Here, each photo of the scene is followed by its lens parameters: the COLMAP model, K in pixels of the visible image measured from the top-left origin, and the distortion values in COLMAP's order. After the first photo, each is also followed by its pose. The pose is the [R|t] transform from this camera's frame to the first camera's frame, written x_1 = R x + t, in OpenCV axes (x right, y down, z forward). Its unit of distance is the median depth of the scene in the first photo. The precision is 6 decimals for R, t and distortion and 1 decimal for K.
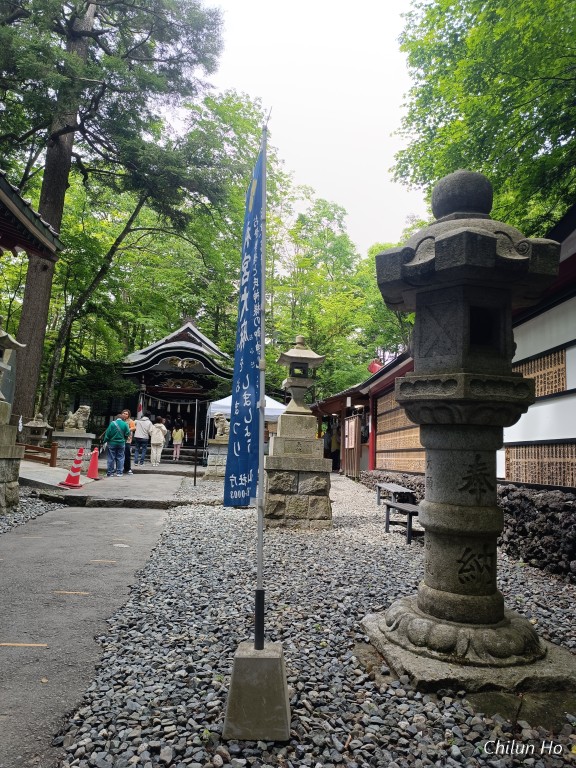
lens RADIAL K [[498.7, 0, 288.0], [0, 498.7, 384.0], [0, 0, 1]] dist [0.028995, -0.037187]
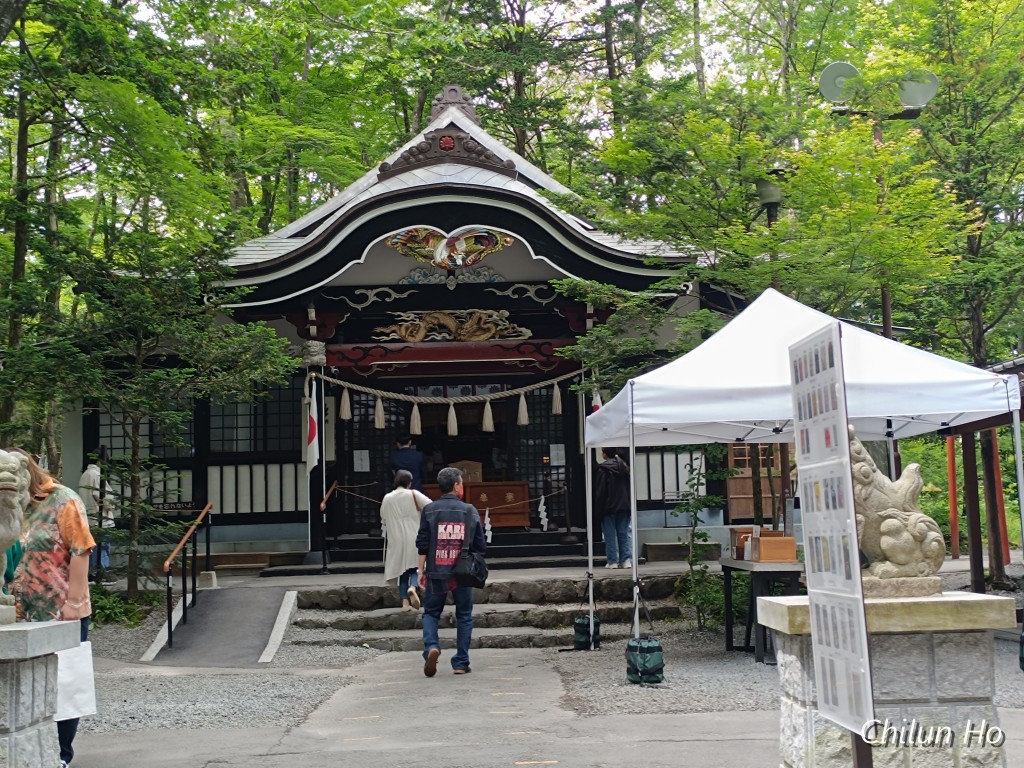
lens RADIAL K [[1339.9, 0, 512.0], [0, 1339.9, 384.0], [0, 0, 1]] dist [0.109856, -0.008619]
pose [[0.987825, -0.090237, -0.126726, -0.095654], [0.094772, 0.995040, 0.030214, 0.011340], [0.123371, -0.041857, 0.991477, 0.299028]]
